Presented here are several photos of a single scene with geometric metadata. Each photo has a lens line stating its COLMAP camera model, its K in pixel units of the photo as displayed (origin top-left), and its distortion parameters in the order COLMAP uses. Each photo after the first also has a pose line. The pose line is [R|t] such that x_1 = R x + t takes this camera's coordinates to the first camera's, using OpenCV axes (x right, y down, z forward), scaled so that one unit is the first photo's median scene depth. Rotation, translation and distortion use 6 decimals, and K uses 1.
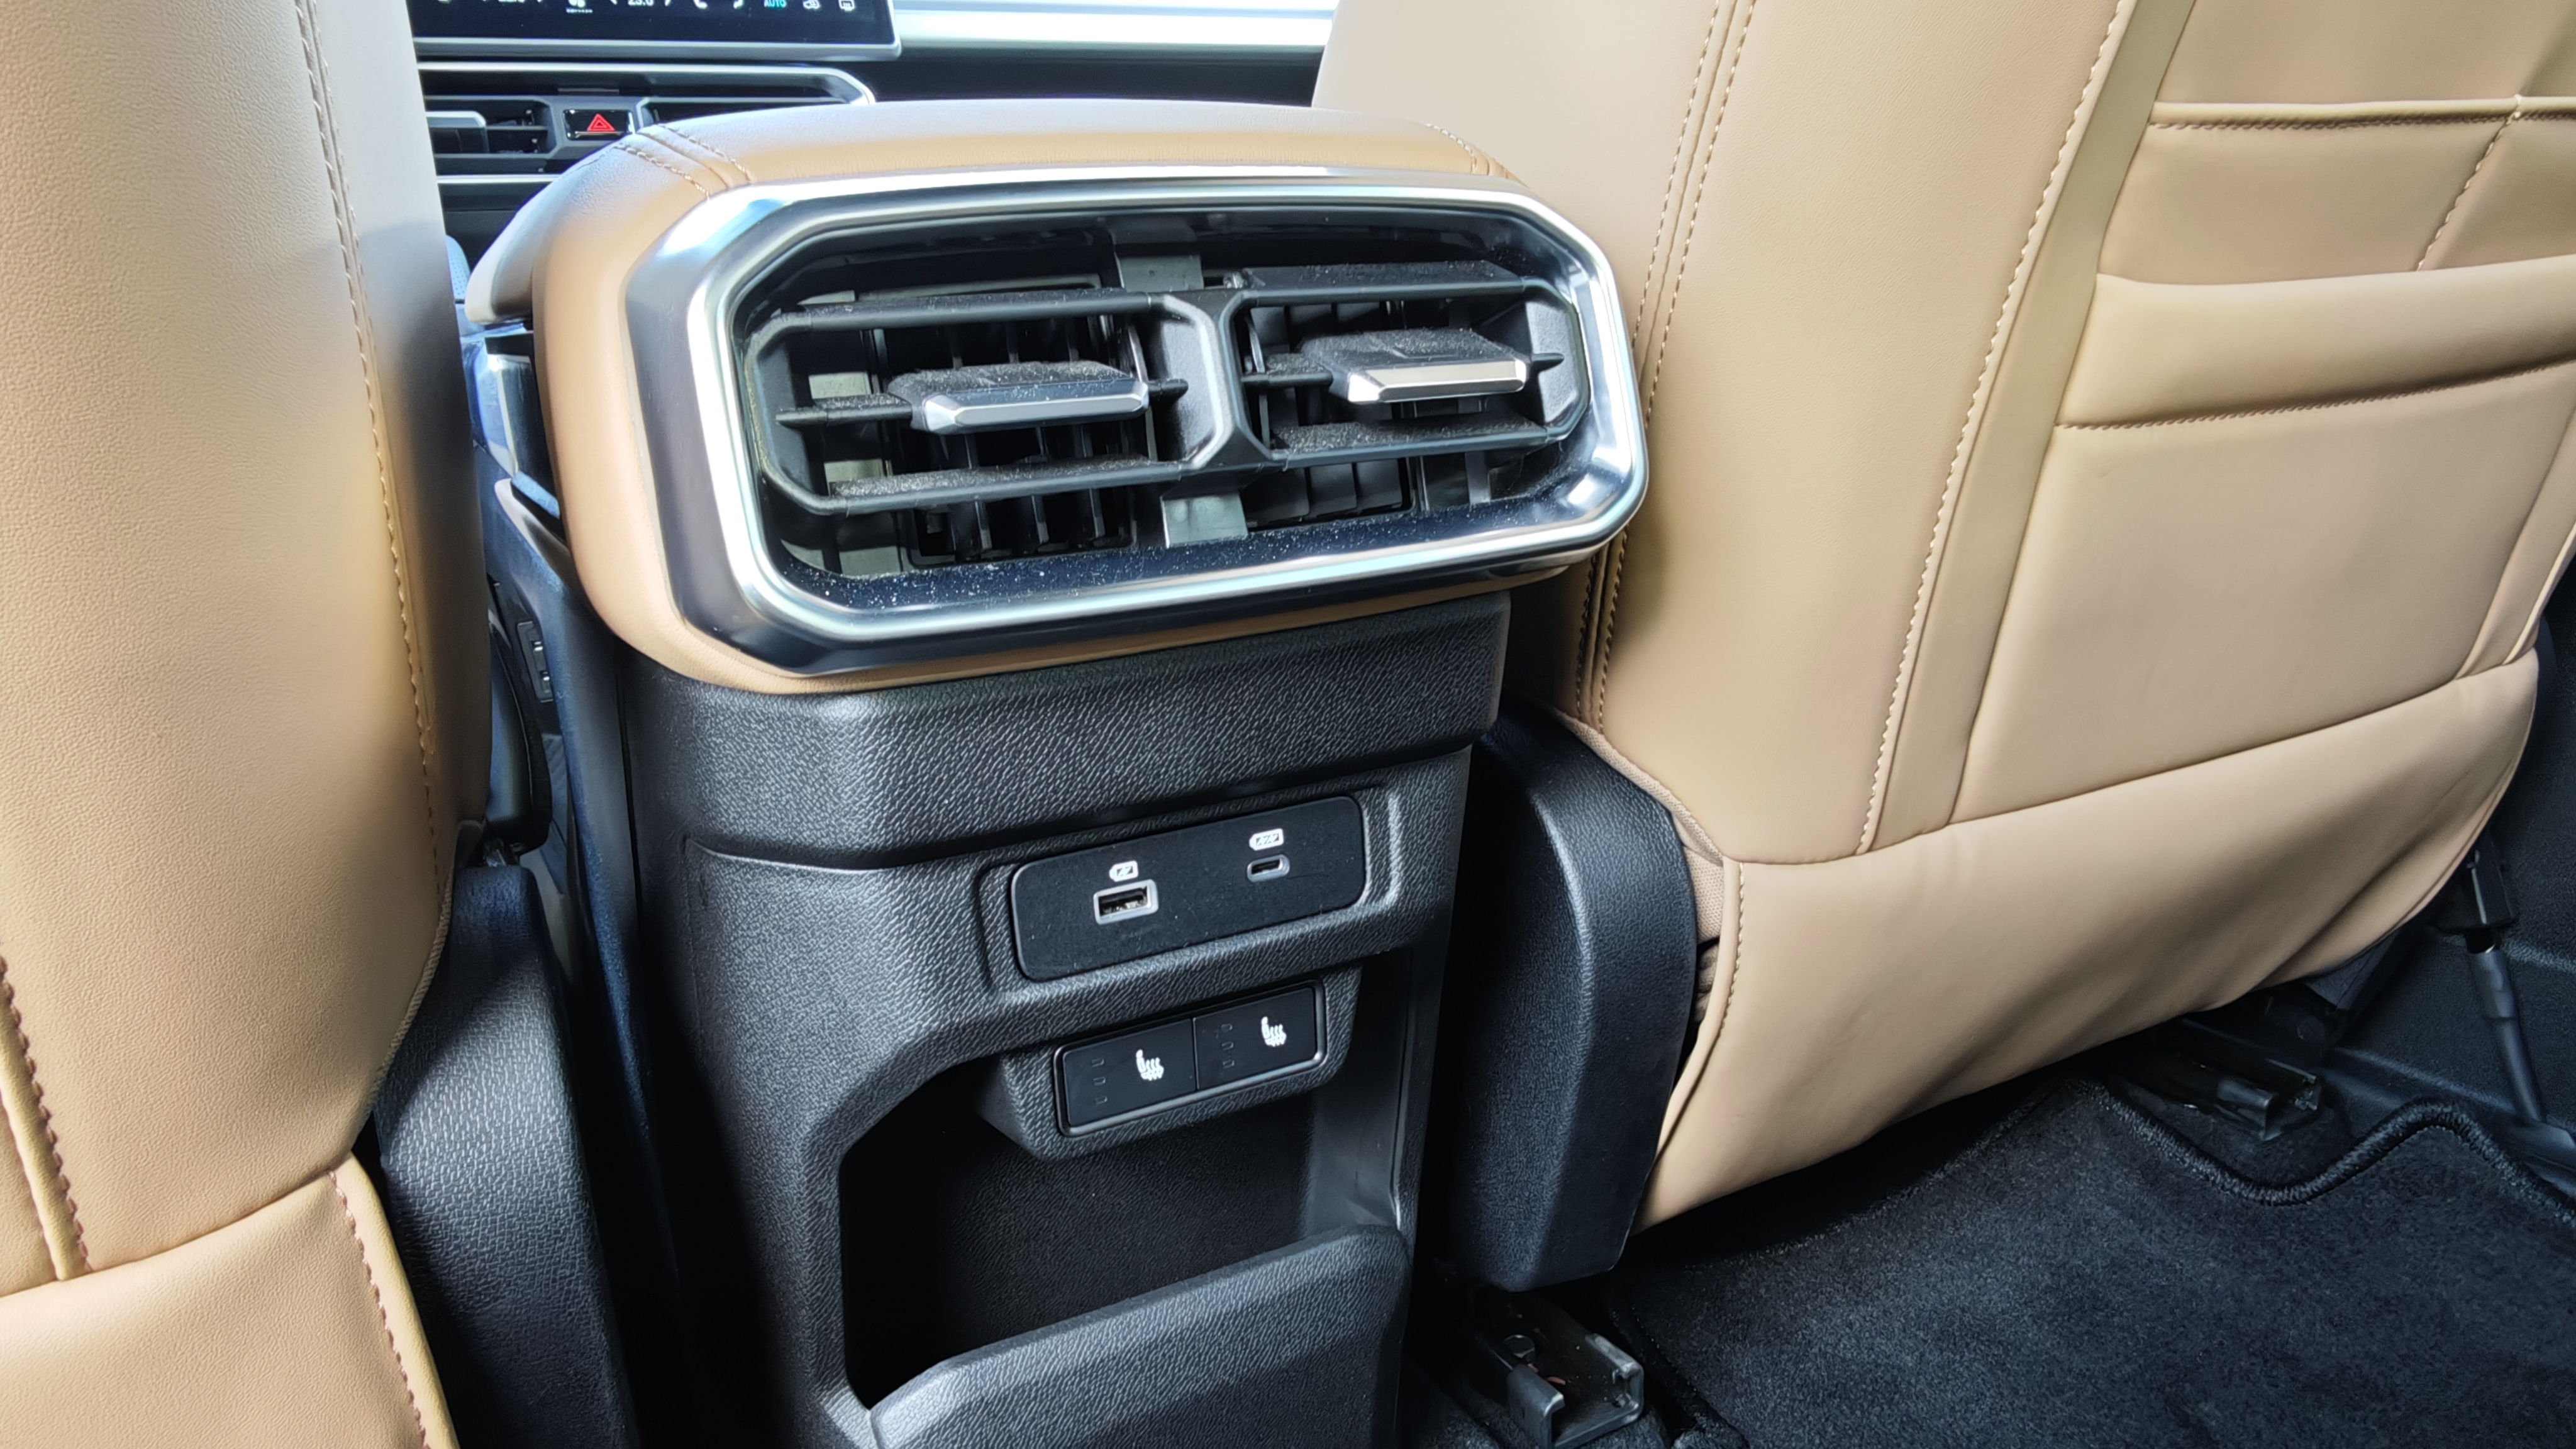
lens RADIAL K [[1613.3, 0, 1274.7], [0, 1613.3, 834.7], [0, 0, 1]] dist [-0.038909, 0.053779]
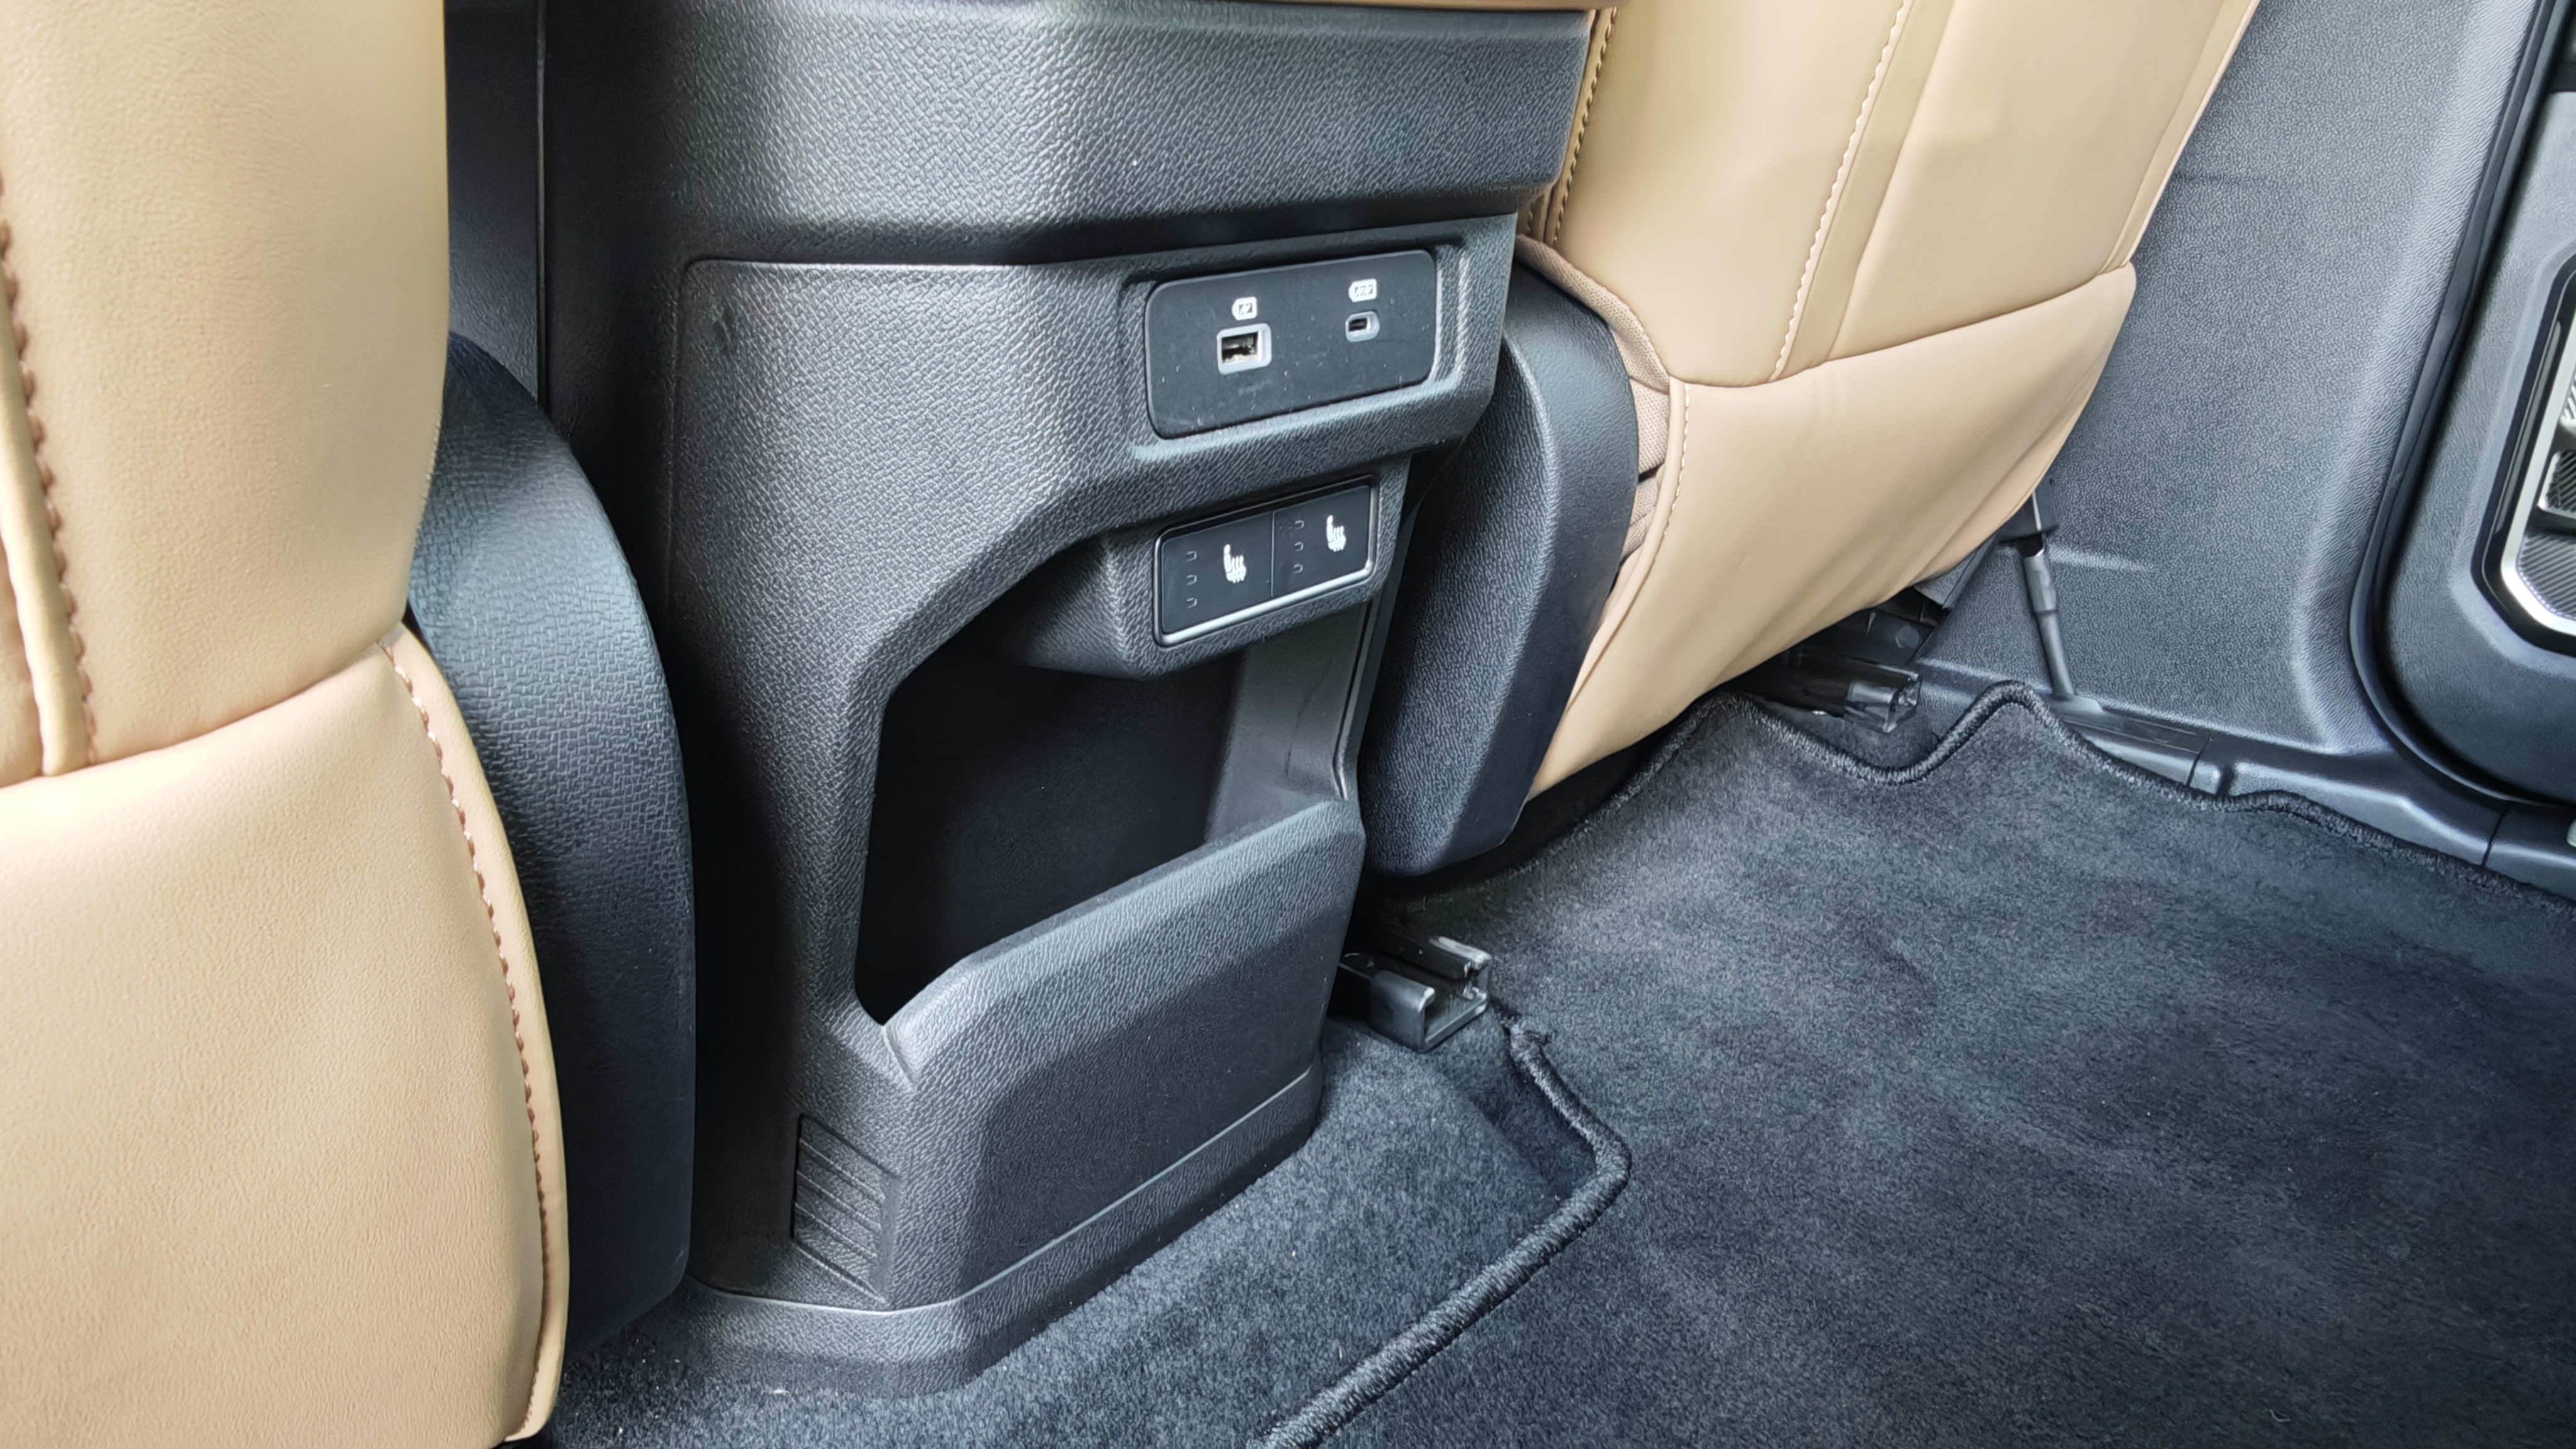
lens RADIAL K [[1613.3, 0, 1274.7], [0, 1613.3, 834.7], [0, 0, 1]] dist [-0.038909, 0.053779]
pose [[0.933710, -0.100691, 0.343578, -0.370620], [0.059520, 0.989939, 0.128365, 0.176448], [-0.353047, -0.099405, 0.930310, 0.160434]]
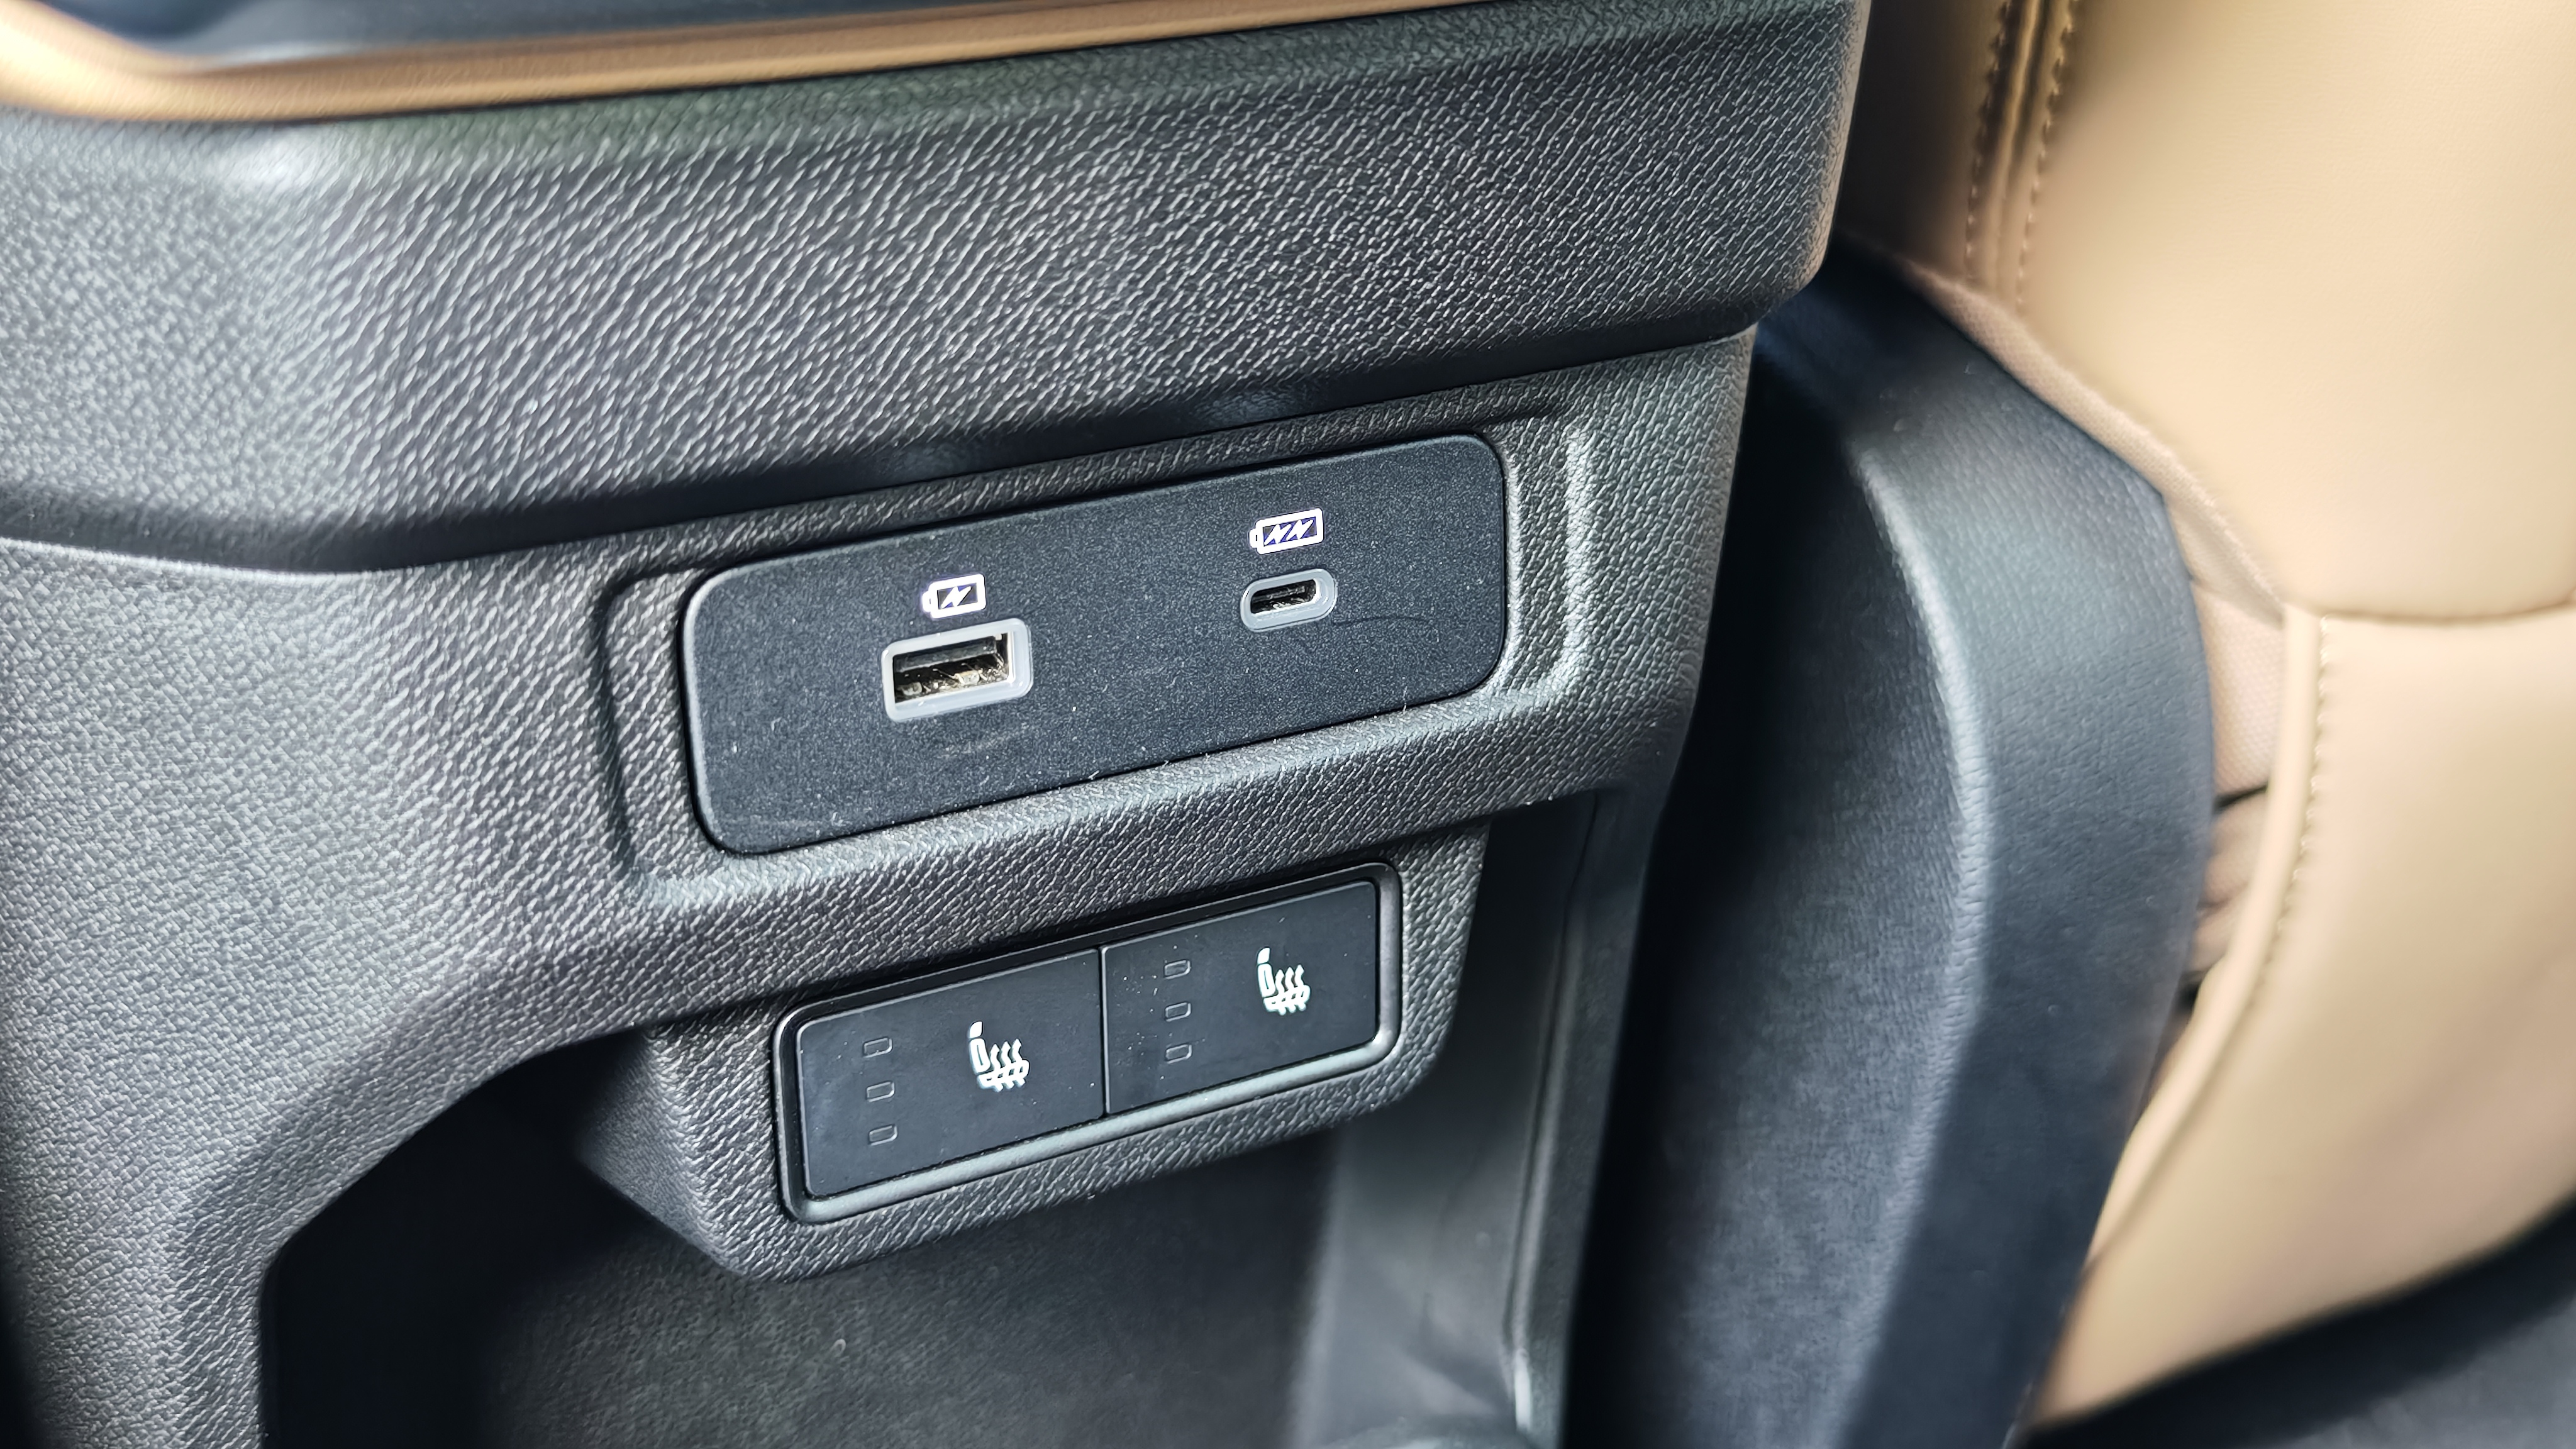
lens RADIAL K [[3212.3, 0, 1288.0], [0, 3212.3, 724.5], [0, 0, 1]] dist [0.068949, -0.515208]
pose [[0.998804, 0.017464, 0.045674, -0.041010], [-0.019347, 0.998967, 0.041124, 0.018470], [-0.044909, -0.041959, 0.998110, 0.148796]]
